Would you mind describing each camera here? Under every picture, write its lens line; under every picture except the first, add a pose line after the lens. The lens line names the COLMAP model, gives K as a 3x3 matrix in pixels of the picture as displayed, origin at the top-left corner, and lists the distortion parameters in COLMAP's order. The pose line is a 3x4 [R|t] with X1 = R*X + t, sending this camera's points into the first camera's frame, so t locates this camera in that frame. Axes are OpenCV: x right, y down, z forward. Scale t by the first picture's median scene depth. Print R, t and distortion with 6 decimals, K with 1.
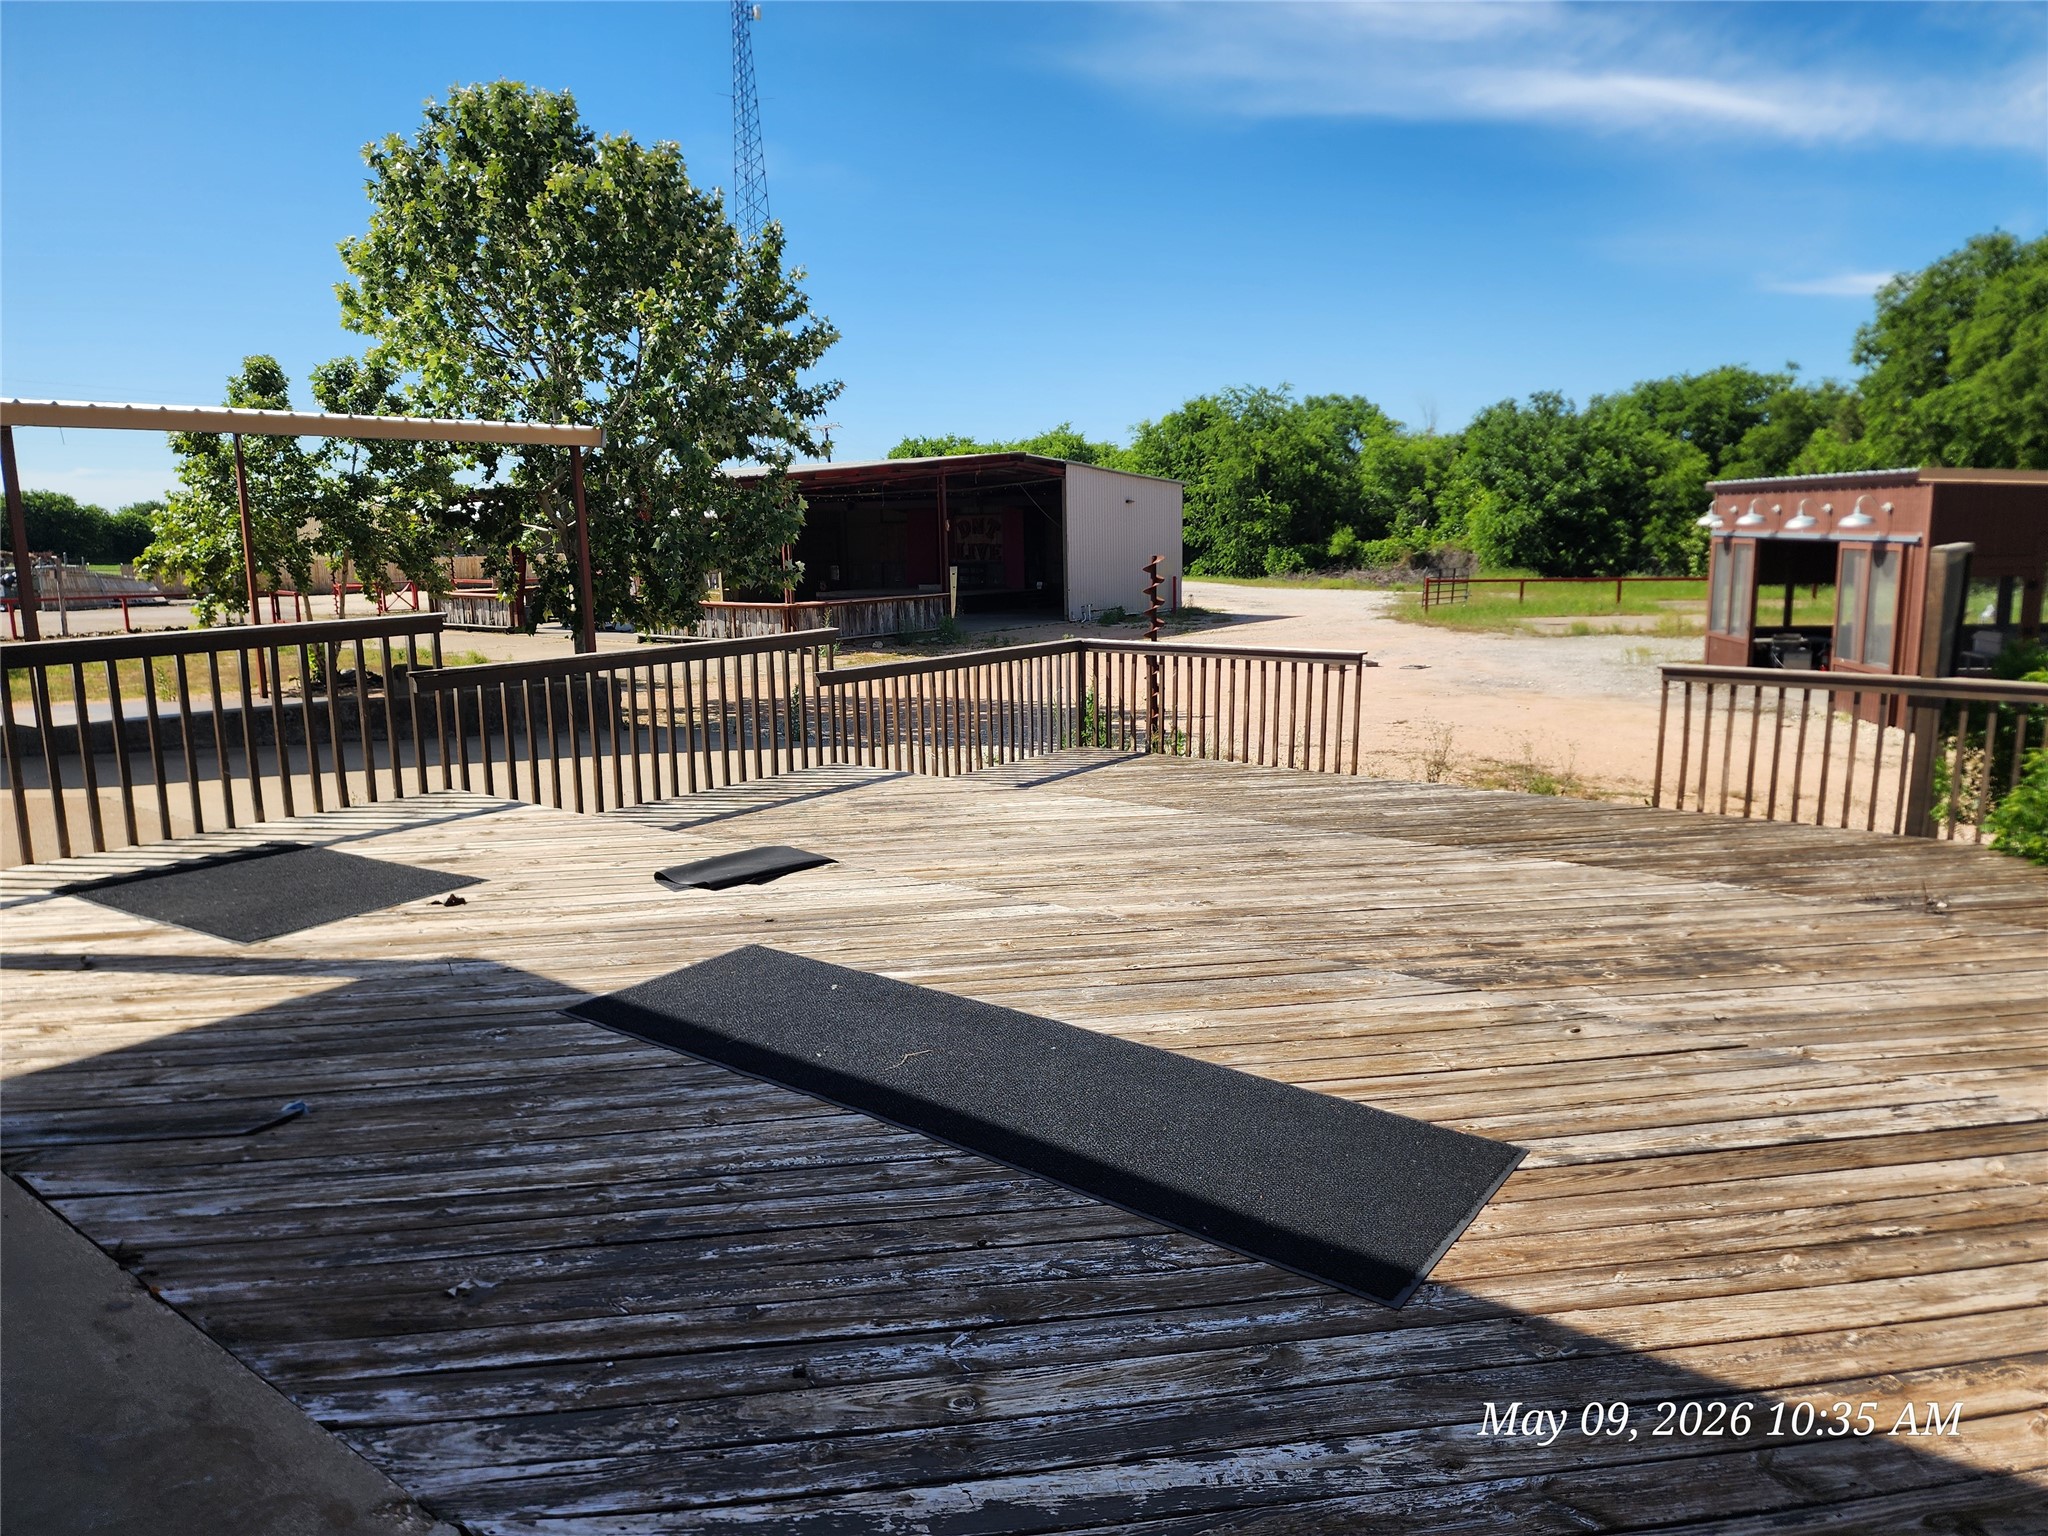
lens RADIAL K [[1380.8, 0, 1024.0], [0, 1380.8, 768.0], [0, 0, 1]] dist [0.073035, -0.066902]
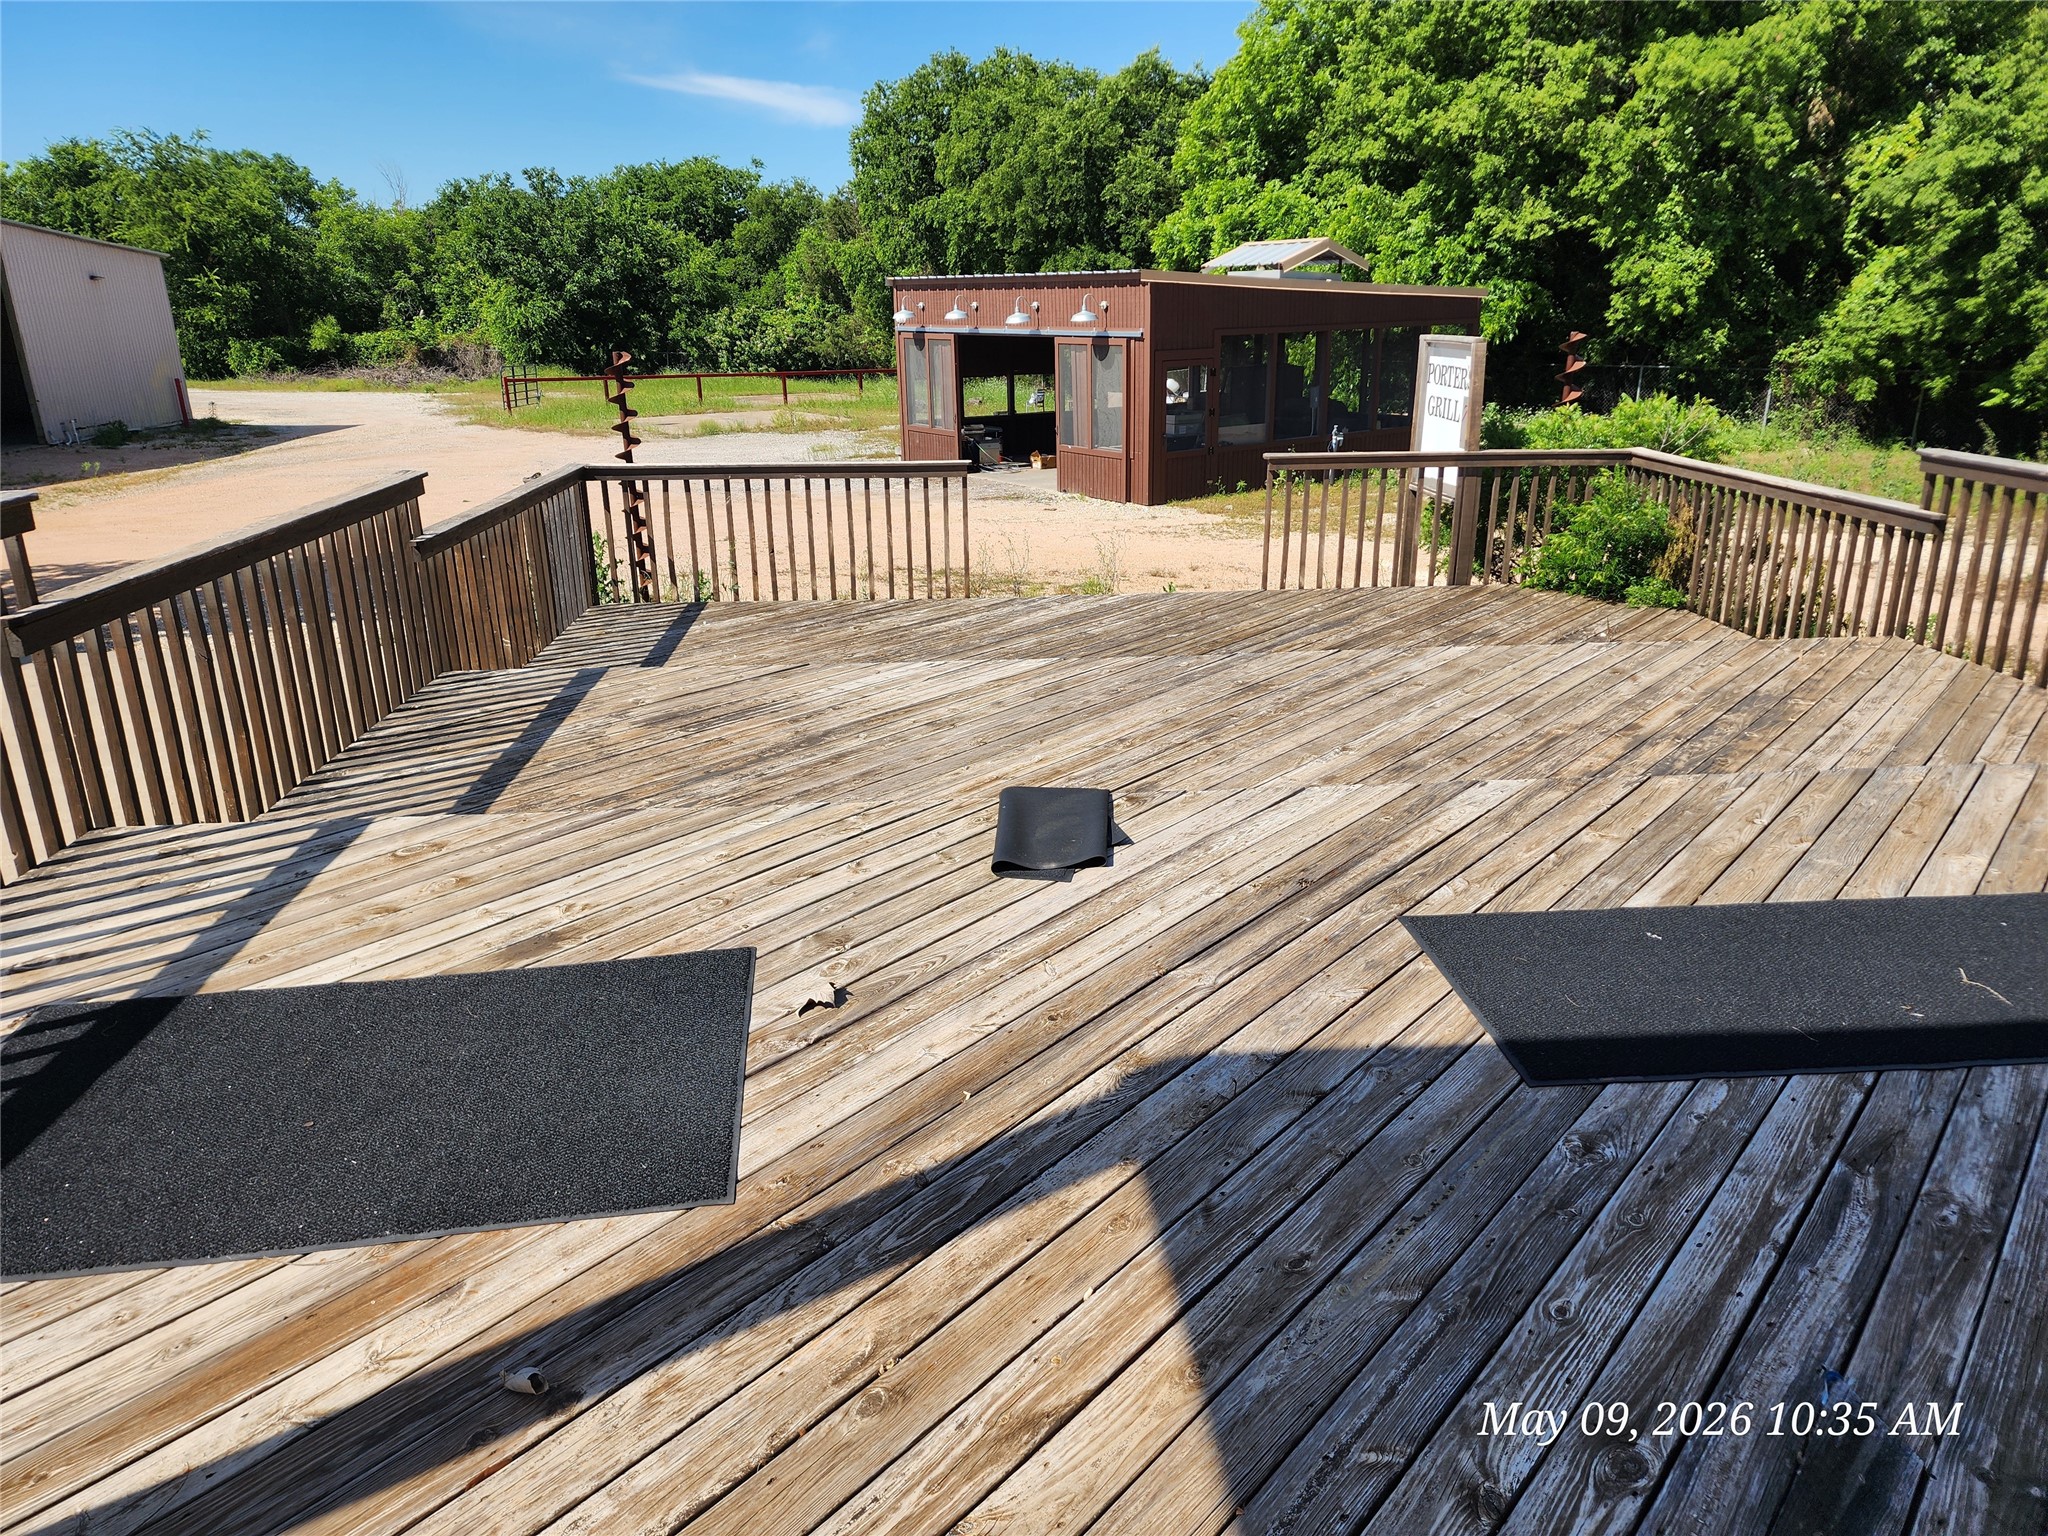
lens RADIAL K [[1392.3, 0, 1068.0], [0, 1392.3, 763.6], [0, 0, 1]] dist [0.060135, -0.047857]
pose [[0.735473, -0.203531, 0.646262, -0.063199], [0.115233, 0.977495, 0.176708, -0.007982], [-0.667683, -0.055494, 0.742375, 0.047790]]
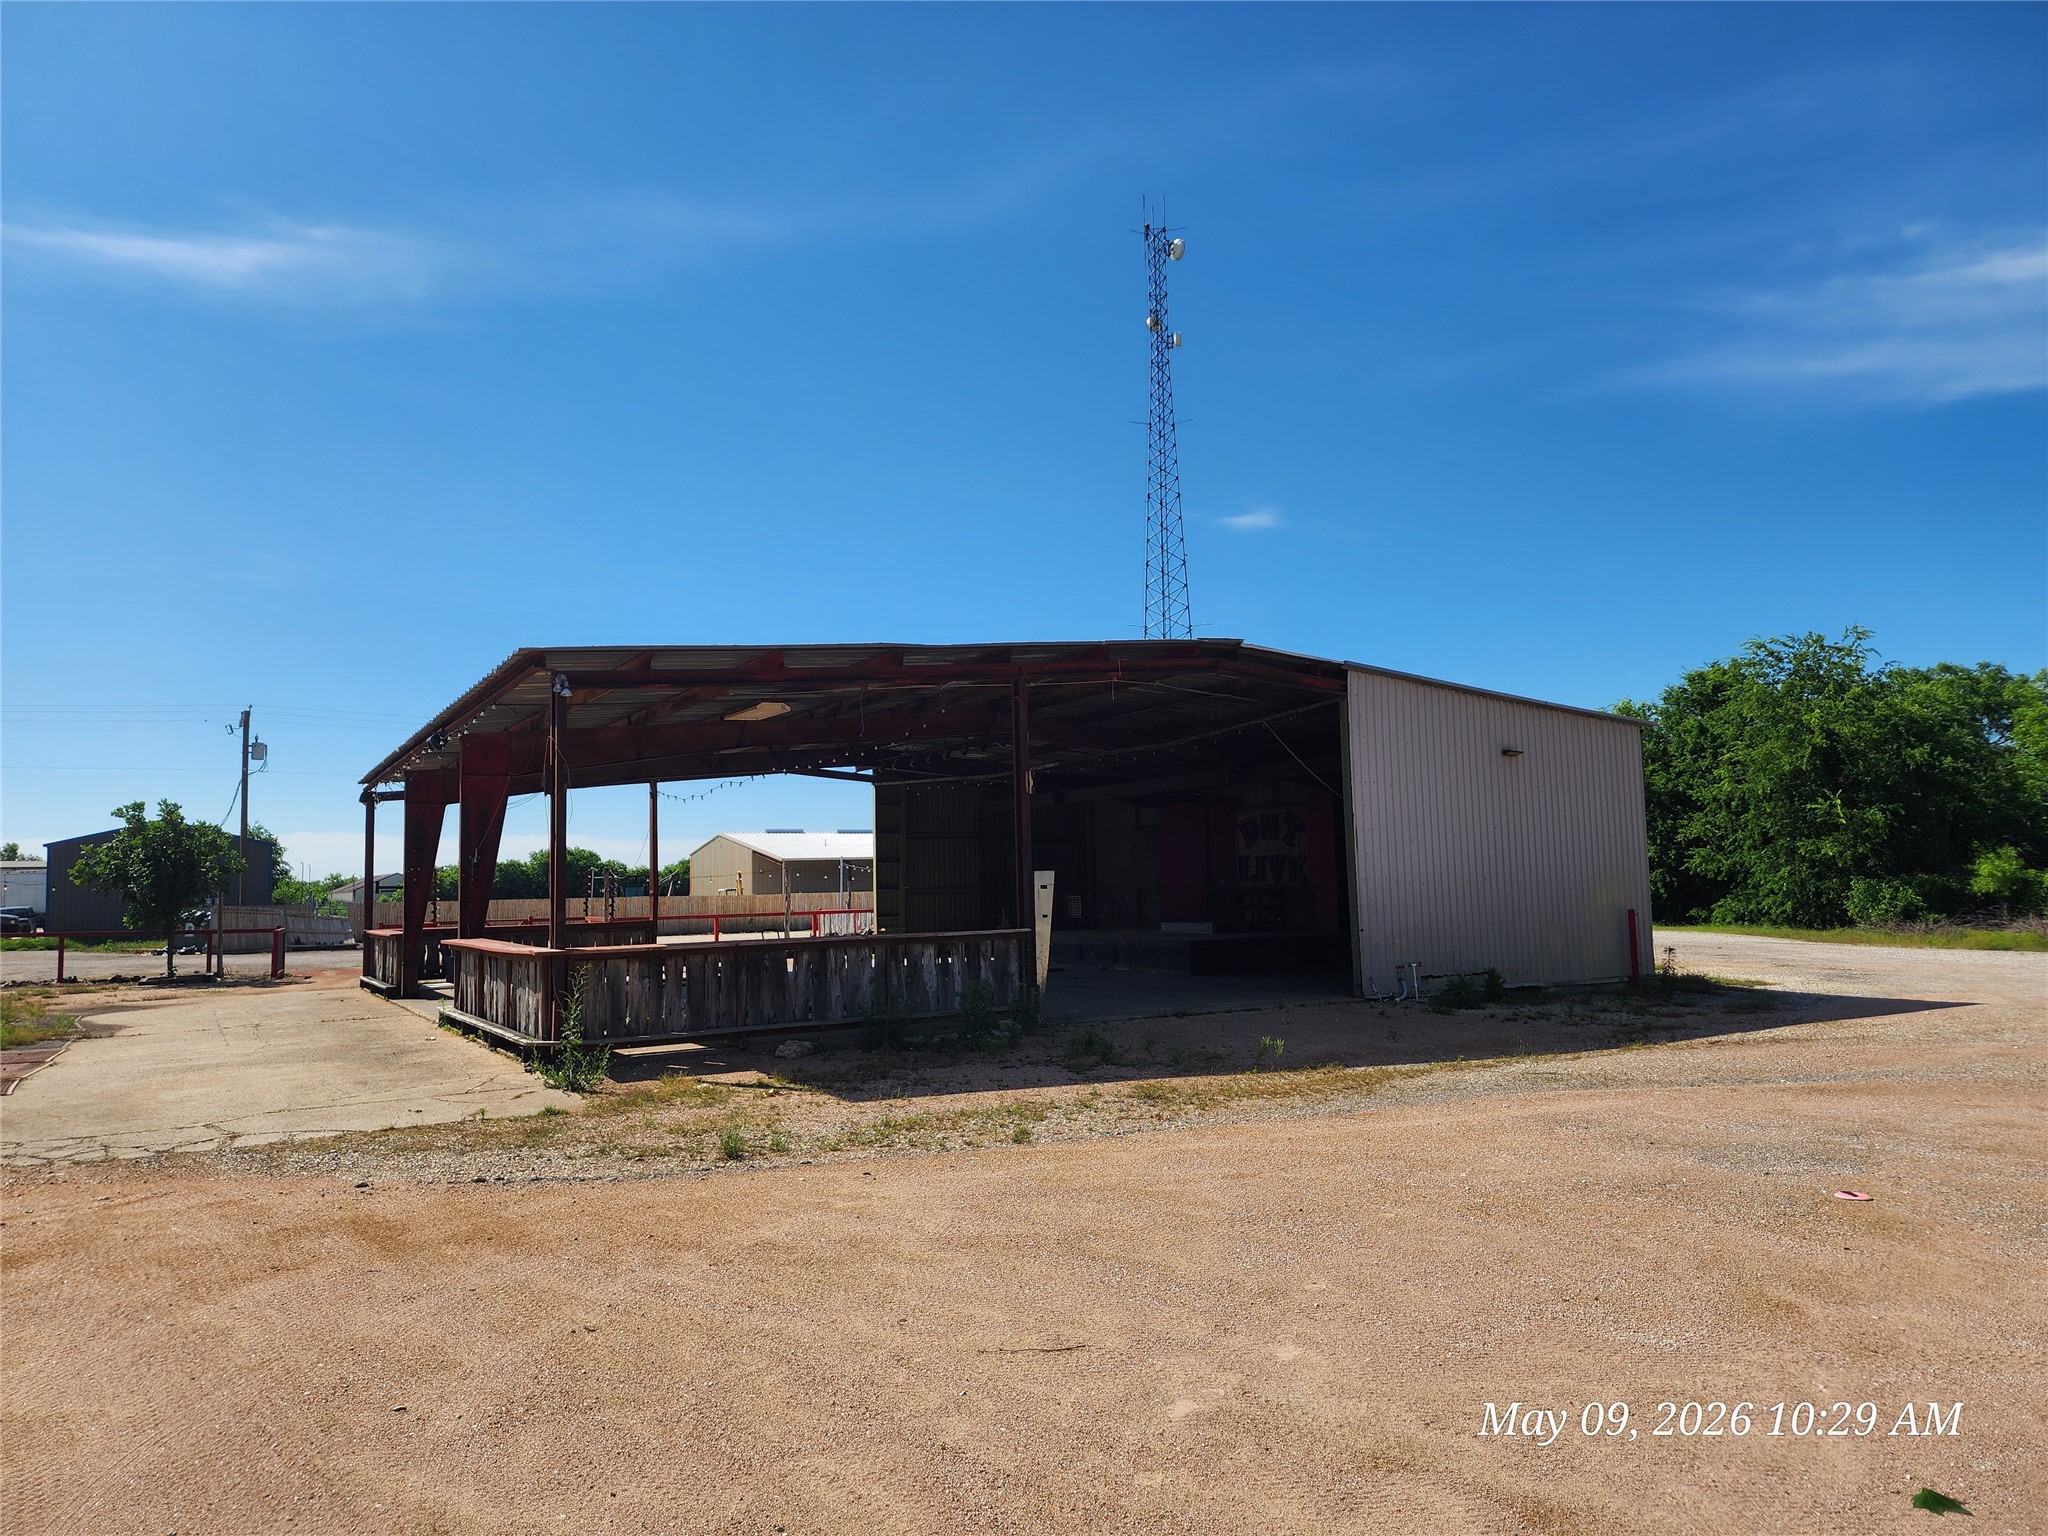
lens RADIAL K [[1418.2, 0, 962.9], [0, 1418.2, 738.1], [0, 0, 1]] dist [0.010937, 0.004844]
pose [[0.925209, -0.040260, -0.377316, 0.069231], [-0.062625, 0.964519, -0.256478, -0.043713], [0.374254, 0.260925, 0.889861, 0.359325]]
